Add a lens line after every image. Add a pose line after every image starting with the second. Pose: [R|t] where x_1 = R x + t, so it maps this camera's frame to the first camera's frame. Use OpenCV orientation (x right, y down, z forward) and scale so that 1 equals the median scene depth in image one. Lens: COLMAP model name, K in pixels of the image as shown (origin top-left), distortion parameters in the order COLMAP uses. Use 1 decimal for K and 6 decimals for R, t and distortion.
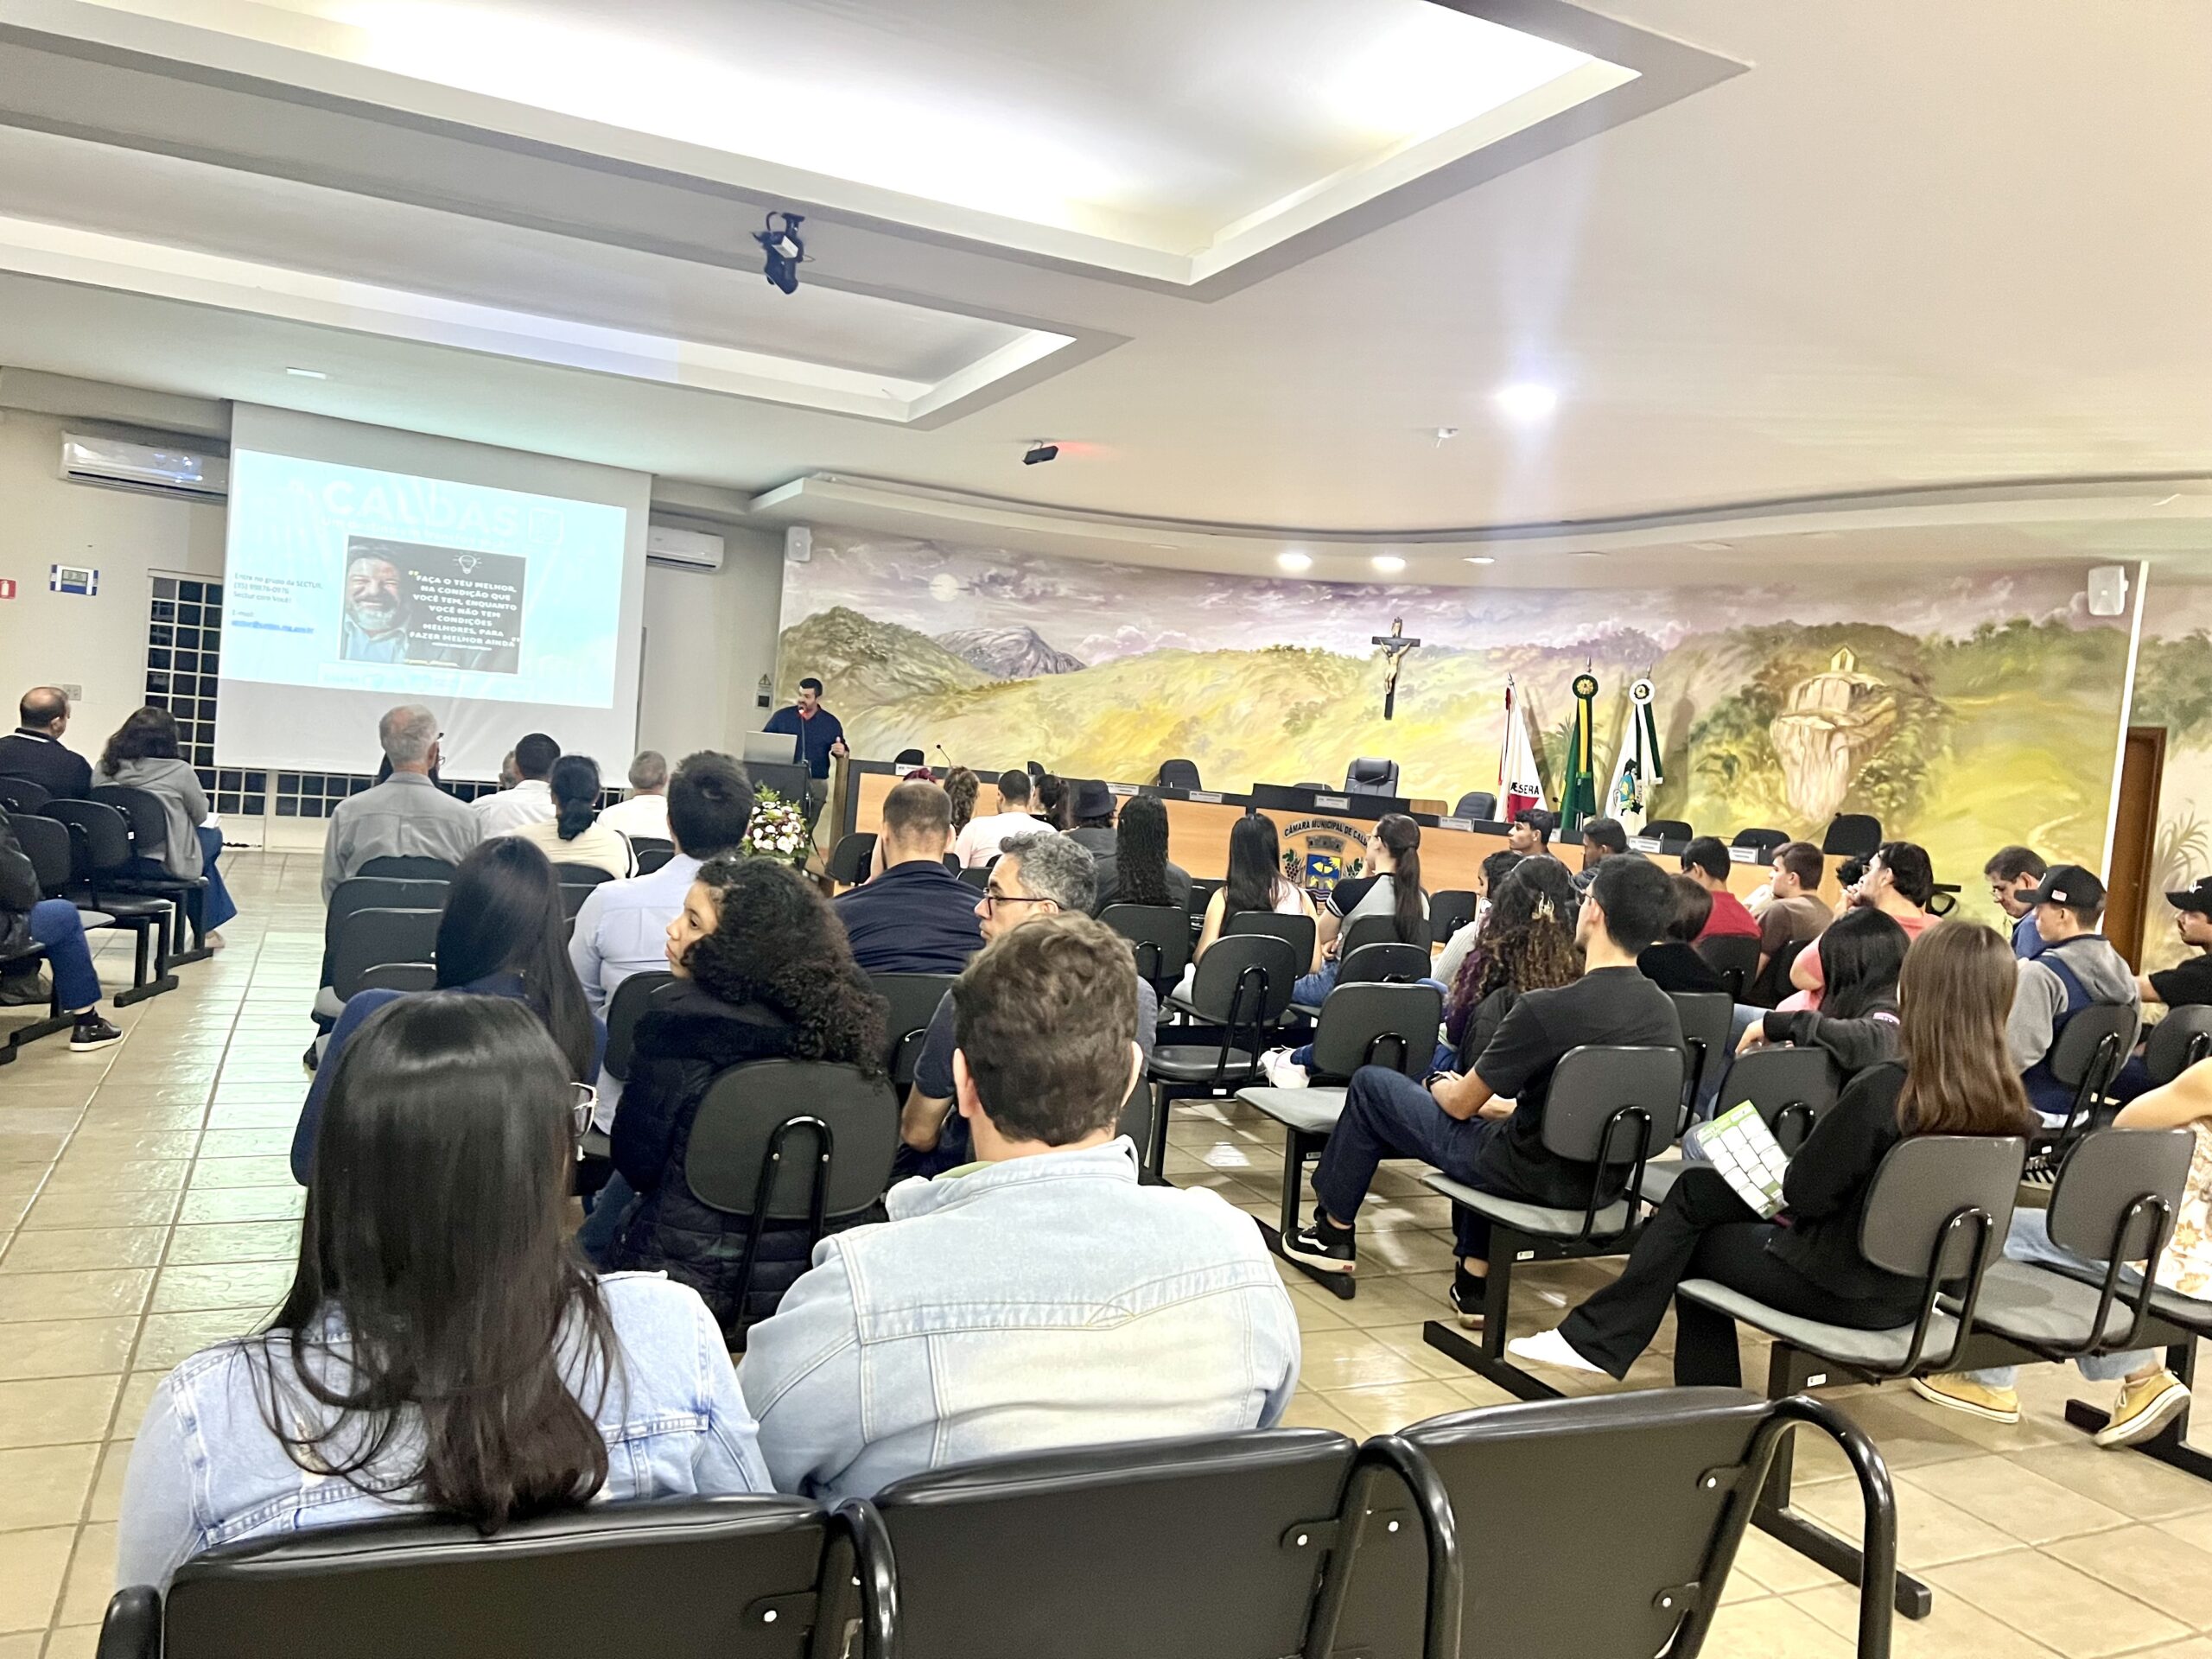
lens RADIAL K [[1700.6, 0, 1120.5], [0, 1700.6, 812.4], [0, 0, 1]] dist [0.232282, -0.424629]
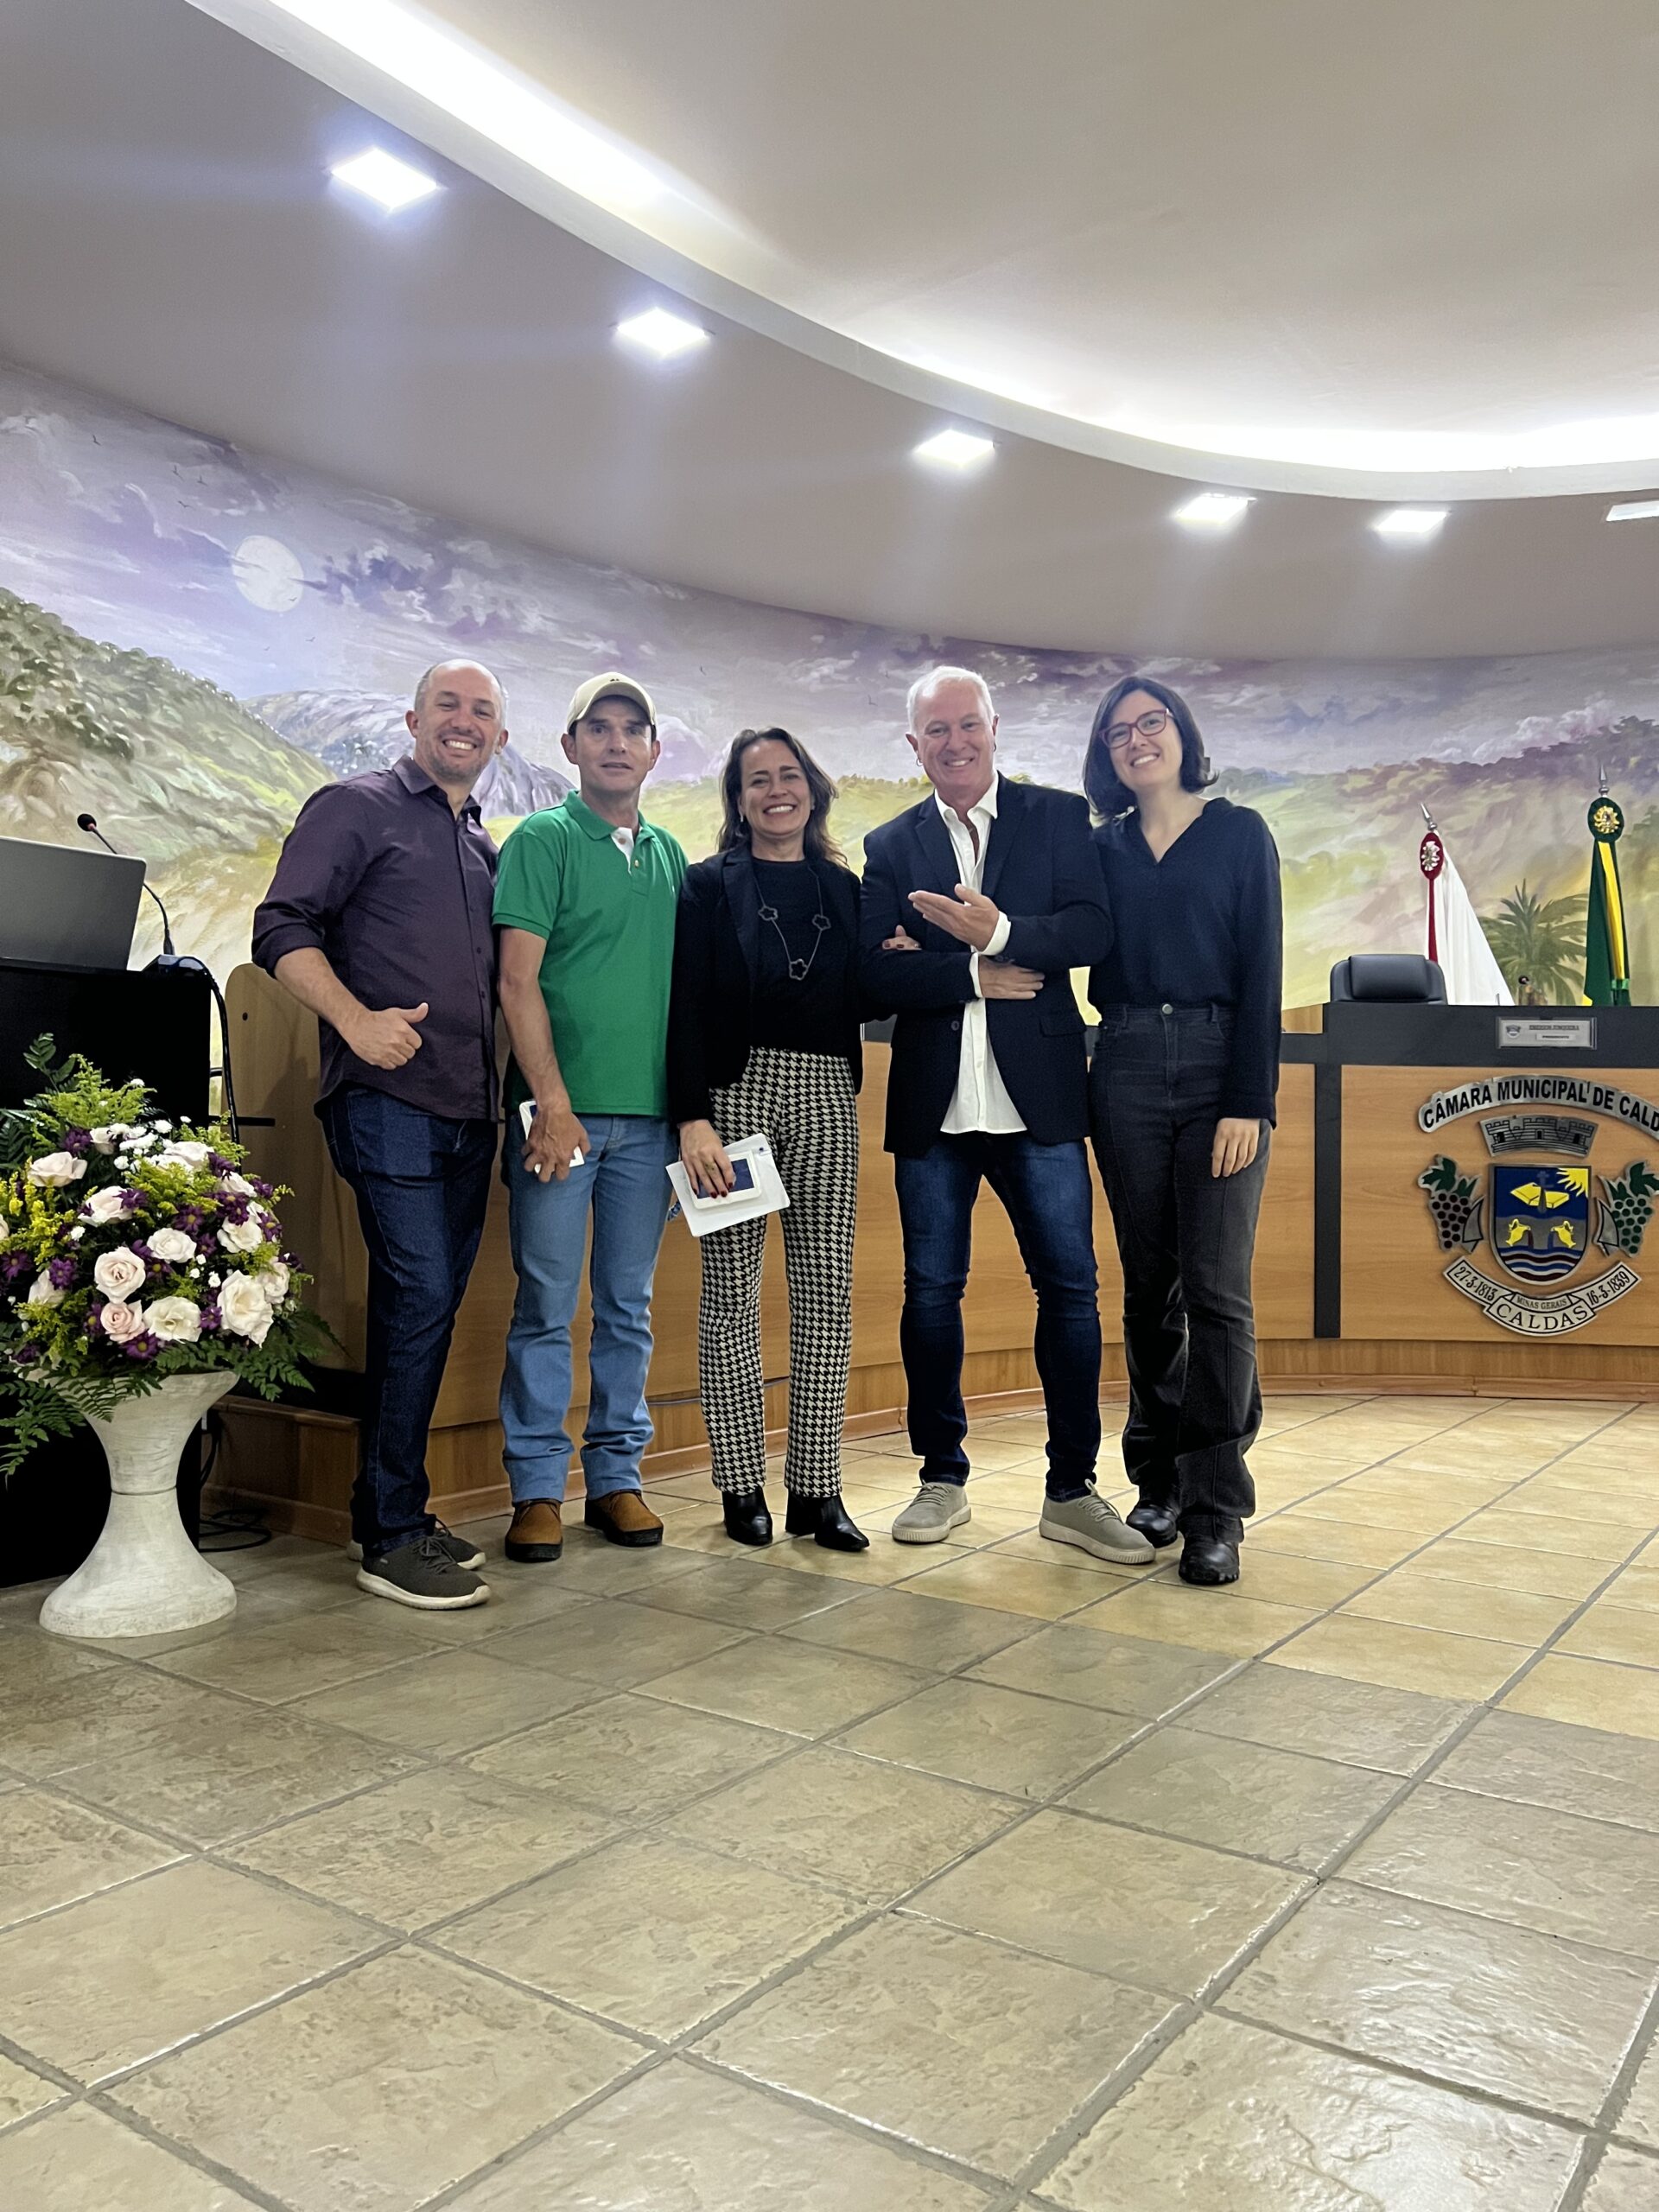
lens RADIAL K [[1659.9, 0, 829.5], [0, 1659.9, 1106.0], [0, 0, 1]] dist [0.063775, -0.099393]
pose [[0.864299, -0.067286, 0.498458, -0.190025], [0.084425, 0.996359, -0.011890, 0.001585], [-0.495843, 0.052358, 0.866832, 0.626850]]
